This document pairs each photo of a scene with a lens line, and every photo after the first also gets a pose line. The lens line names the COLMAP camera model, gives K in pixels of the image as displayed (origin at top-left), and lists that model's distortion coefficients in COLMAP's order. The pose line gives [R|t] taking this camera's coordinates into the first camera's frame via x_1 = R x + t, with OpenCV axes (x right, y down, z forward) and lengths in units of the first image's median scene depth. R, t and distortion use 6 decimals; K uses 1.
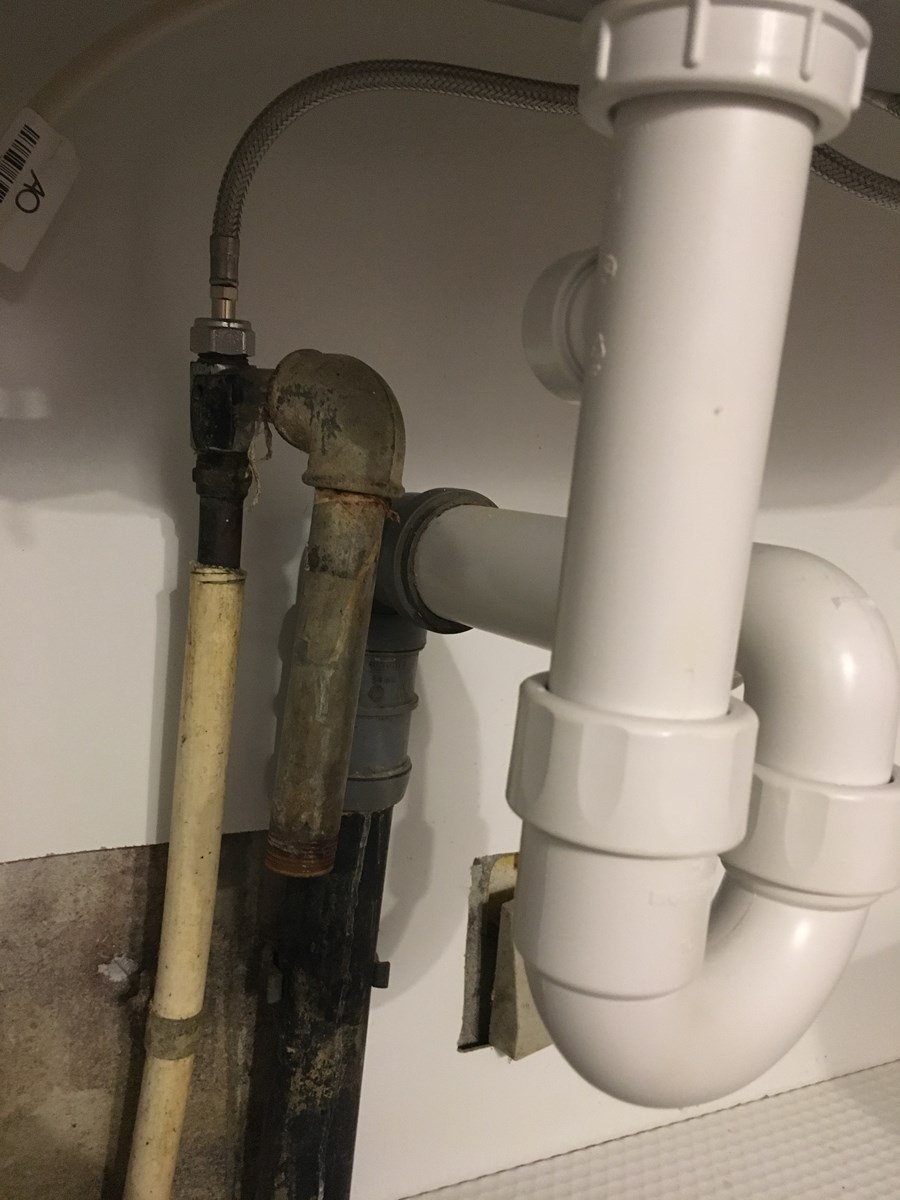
lens RADIAL K [[1031.1, 0, 451.6], [0, 1031.1, 596.9], [0, 0, 1]] dist [0.056131, -0.082151]
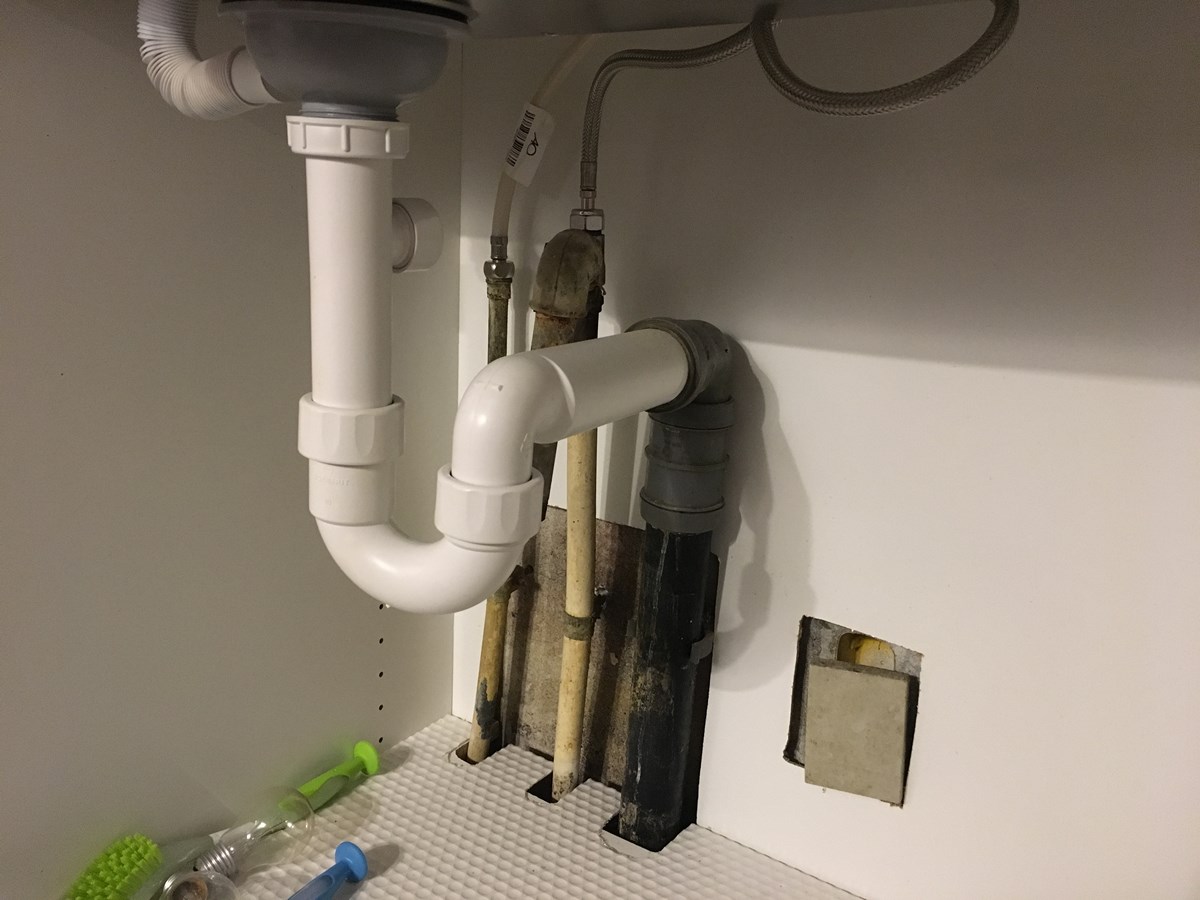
lens RADIAL K [[1031.1, 0, 603.4], [0, 1031.1, 454.9], [0, 0, 1]] dist [0.056131, -0.082151]
pose [[0.501481, 0.189470, -0.844167, 1.398682], [-0.158266, 0.979351, 0.125793, -0.093088], [0.850570, 0.070520, 0.521113, 0.164505]]
